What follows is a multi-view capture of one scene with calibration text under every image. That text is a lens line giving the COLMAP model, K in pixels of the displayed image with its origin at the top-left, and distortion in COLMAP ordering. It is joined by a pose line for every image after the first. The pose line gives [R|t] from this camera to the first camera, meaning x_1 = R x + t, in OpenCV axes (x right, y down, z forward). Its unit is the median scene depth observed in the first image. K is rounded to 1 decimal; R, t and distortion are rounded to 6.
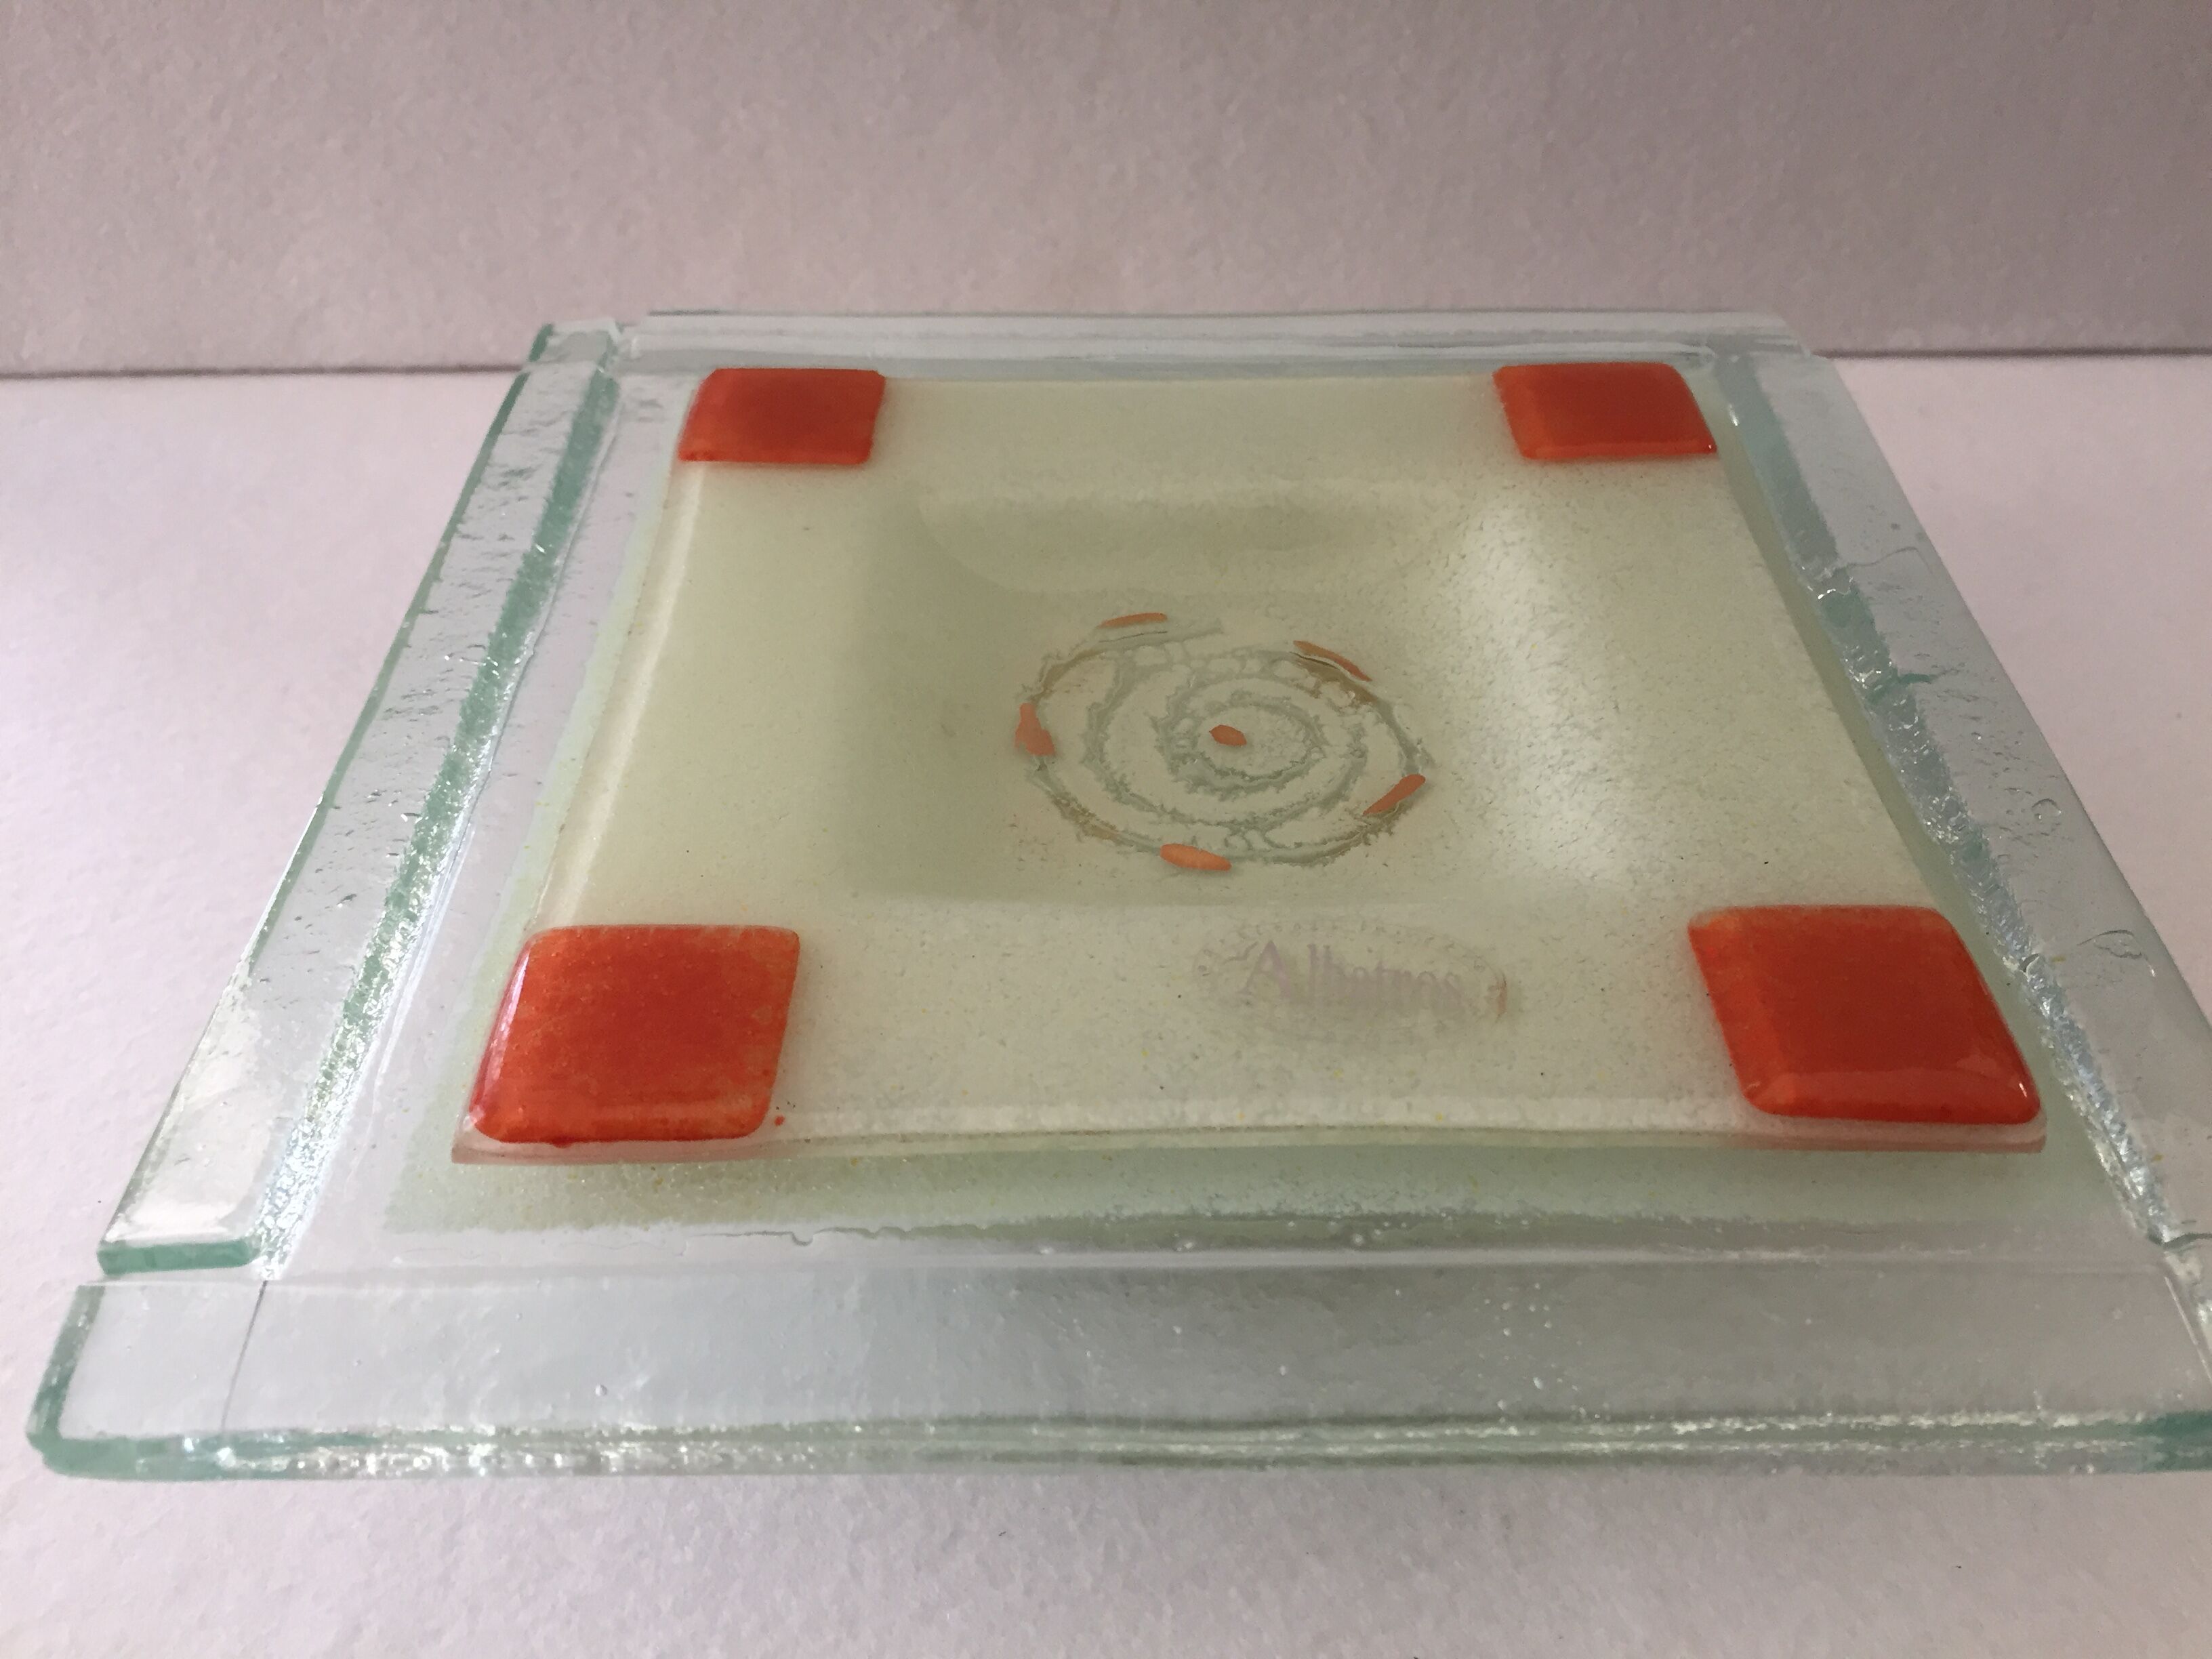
lens RADIAL K [[1968.2, 0, 1106.0], [0, 1968.2, 829.5], [0, 0, 1]] dist [0.014490, 0.007160]
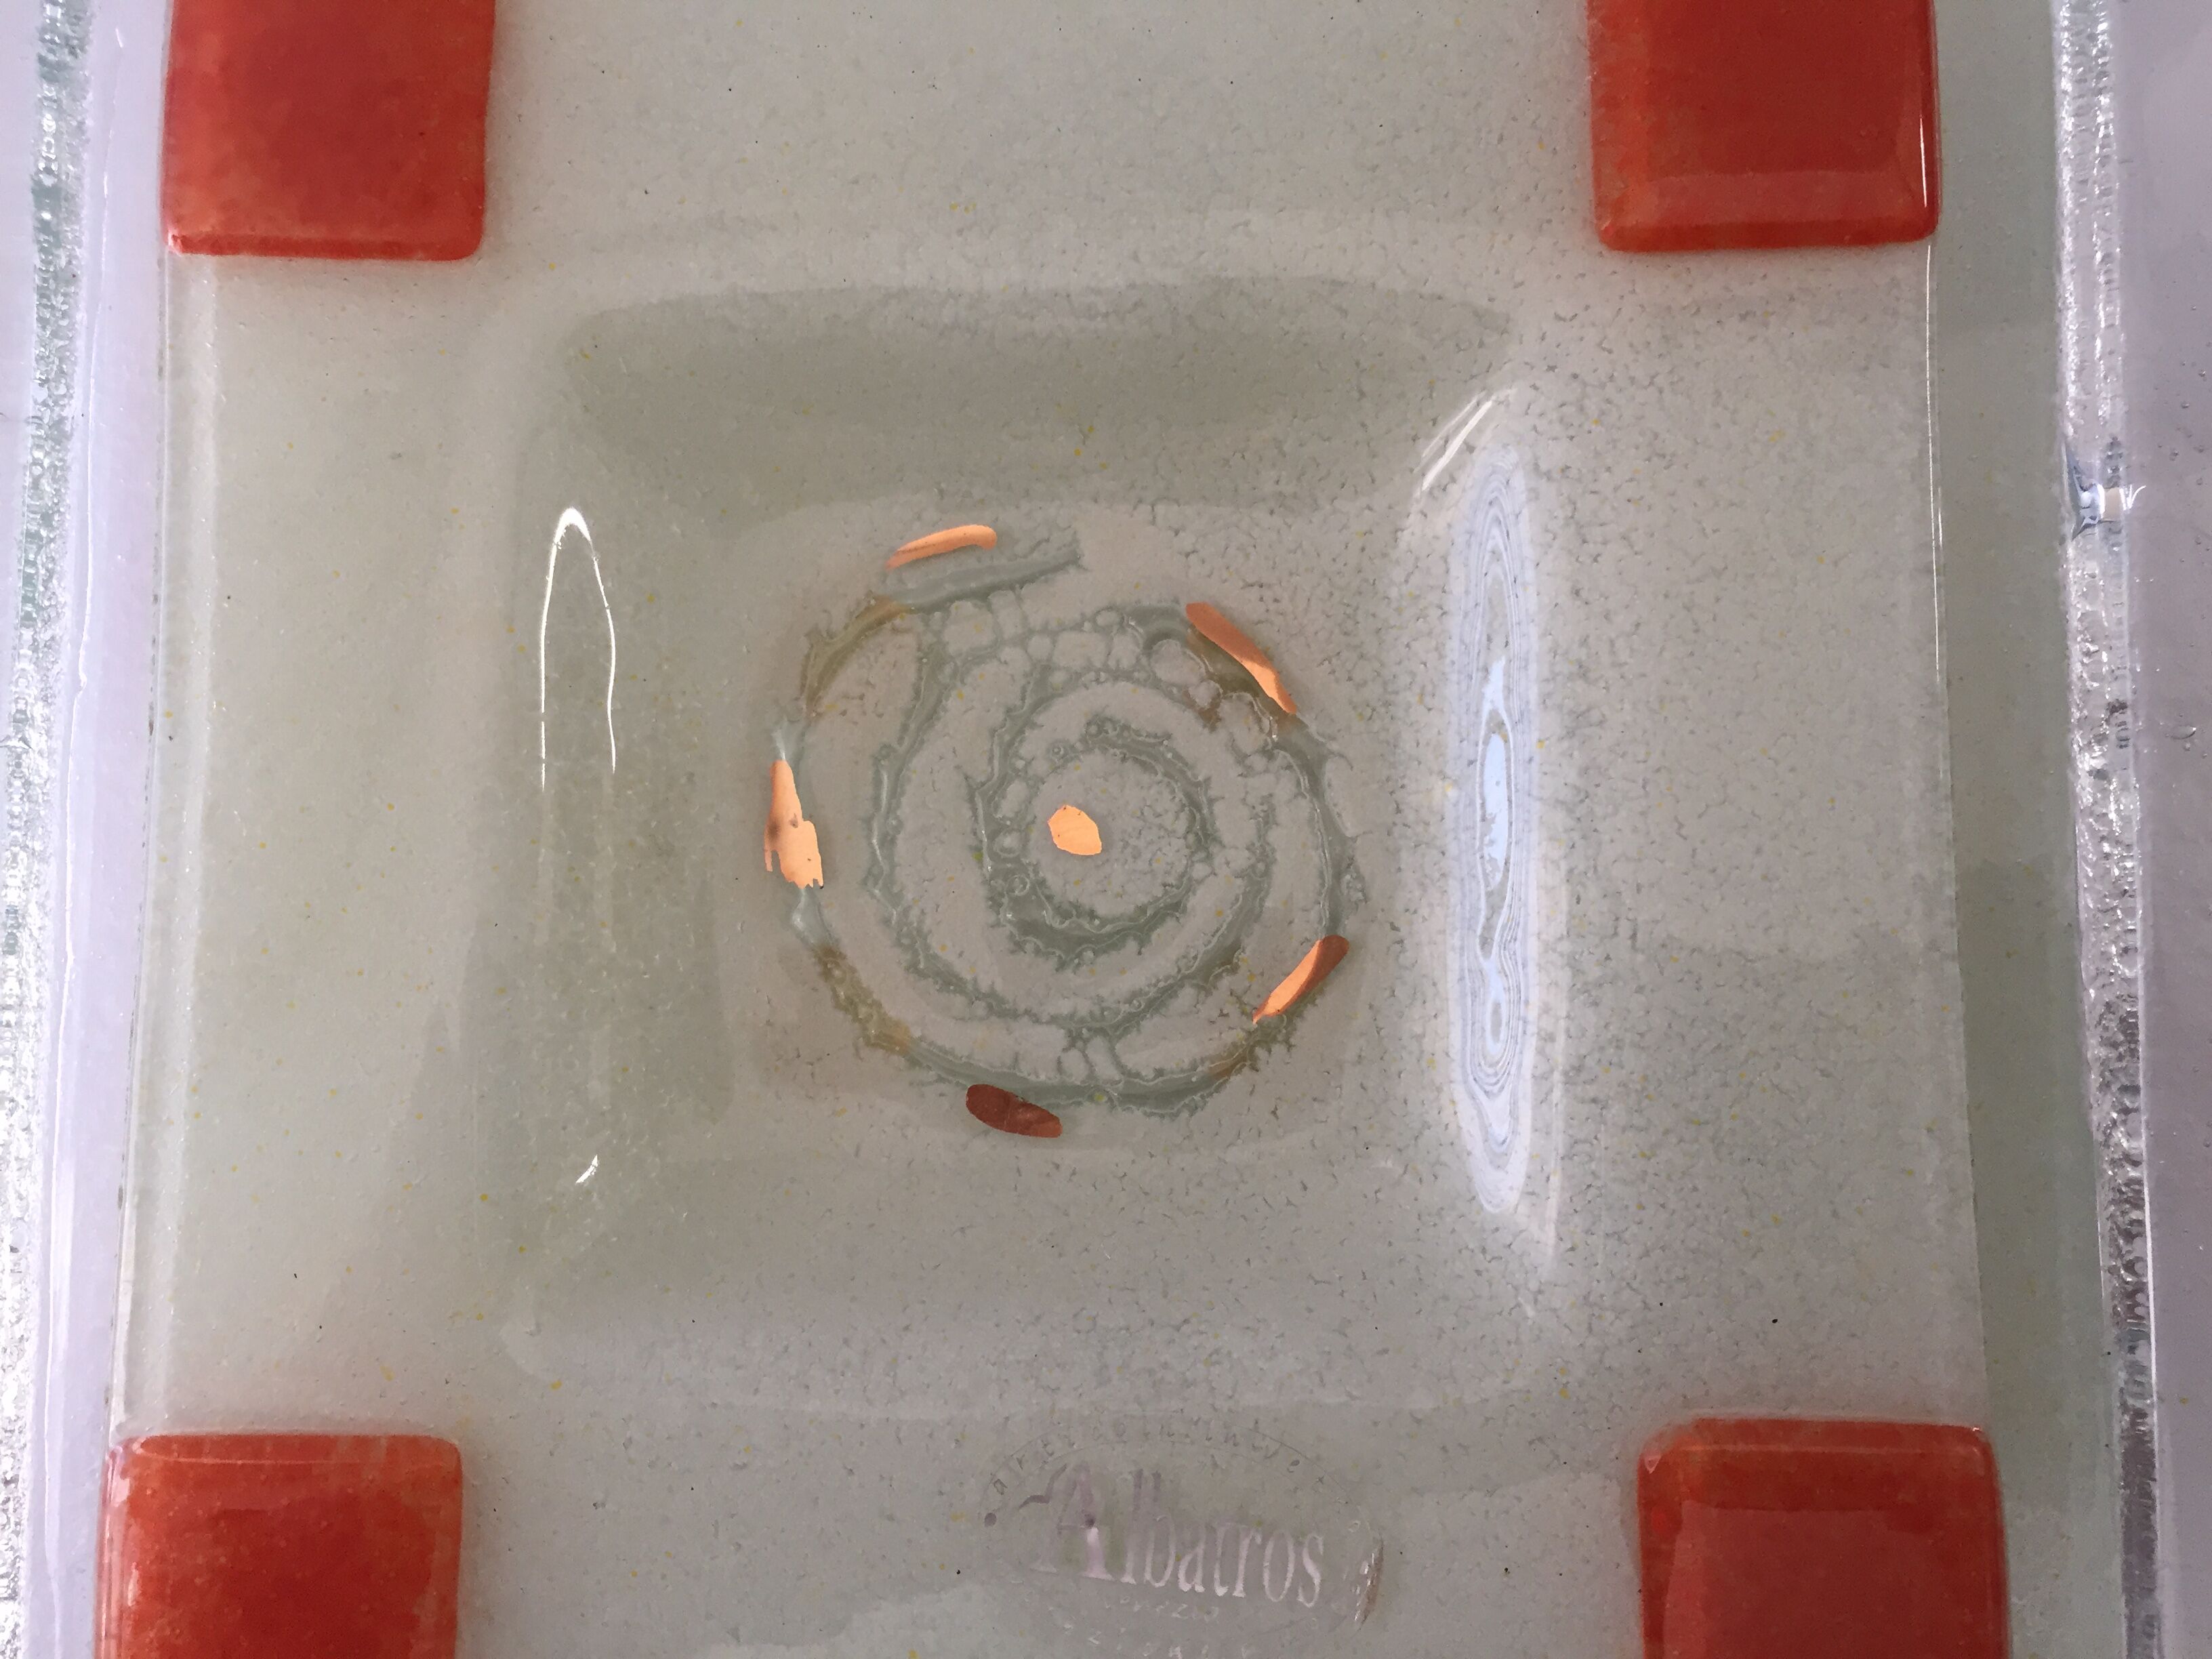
lens RADIAL K [[1872.1, 0, 1124.8], [0, 1872.1, 924.3], [0, 0, 1]] dist [0.008757, 0.005977]
pose [[0.999980, 0.004949, -0.003995, 0.083643], [-0.000735, 0.713863, 0.700285, -0.490149], [0.006318, -0.700268, 0.713853, 0.519996]]
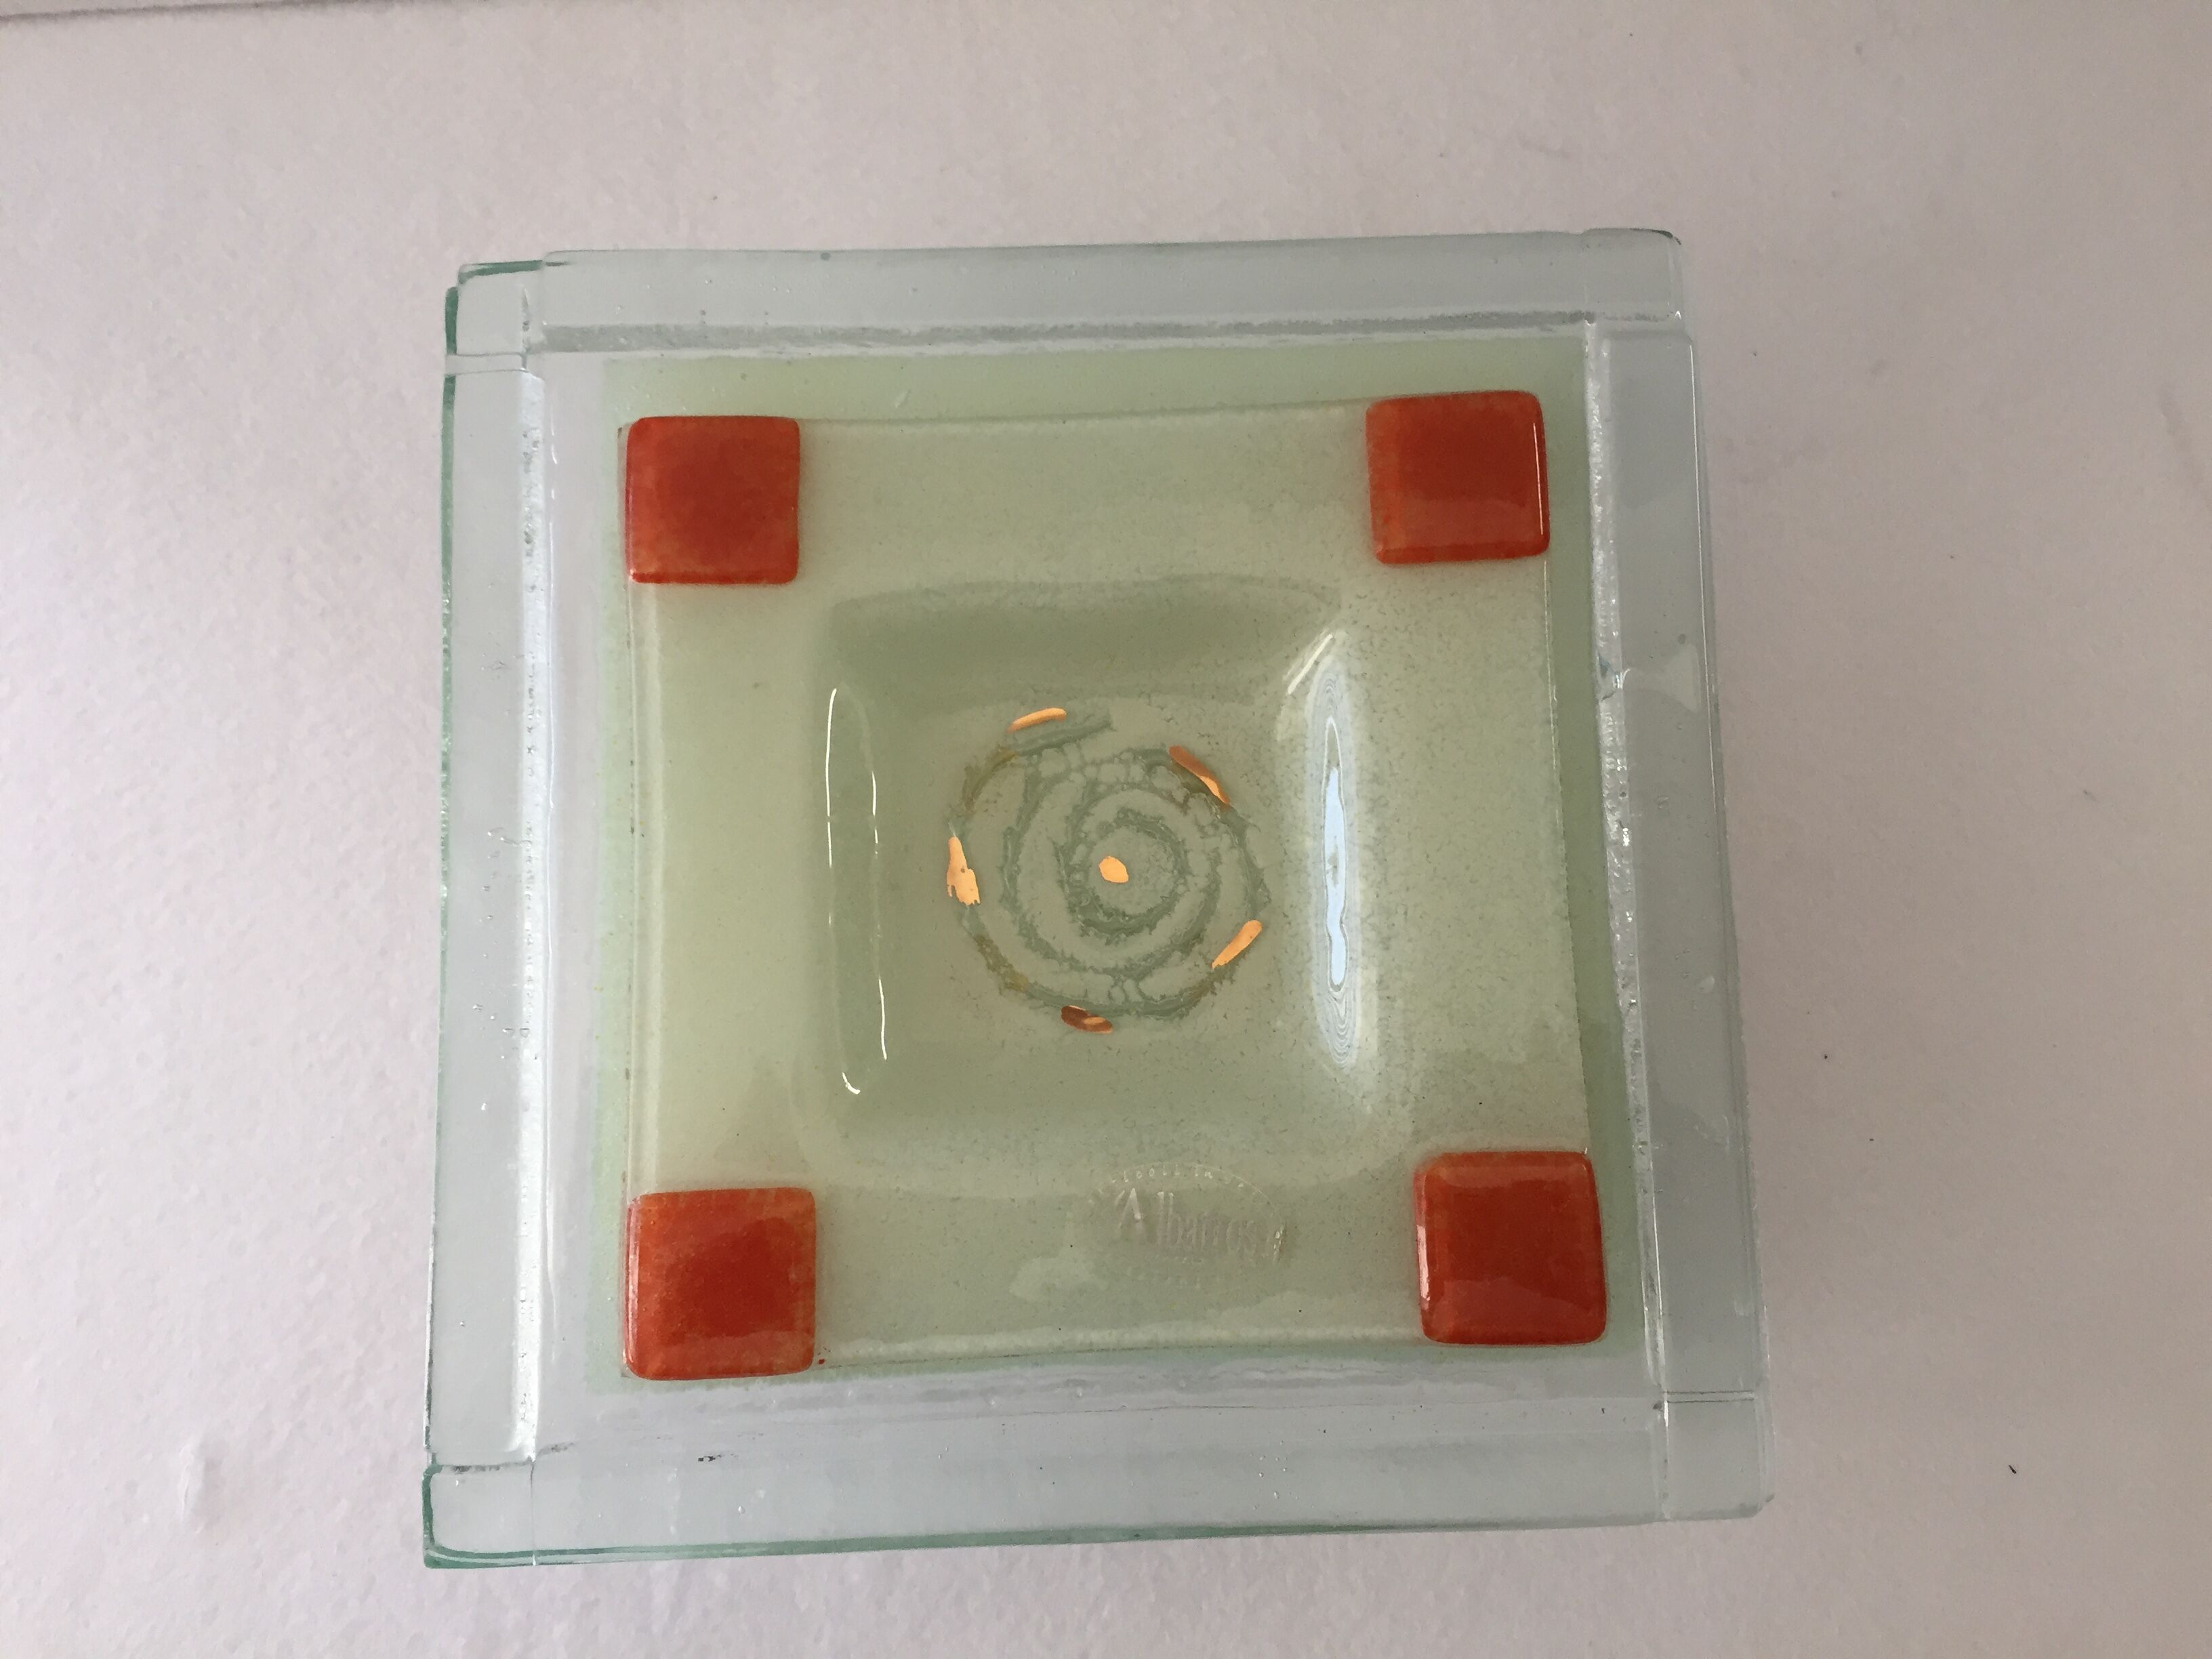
lens RADIAL K [[1872.1, 0, 1124.8], [0, 1872.1, 924.3], [0, 0, 1]] dist [0.008757, 0.005977]
pose [[0.999466, -0.026303, 0.019381, 0.045649], [0.006535, 0.742153, 0.670198, -0.853040], [-0.032012, -0.669714, 0.741929, 0.072806]]
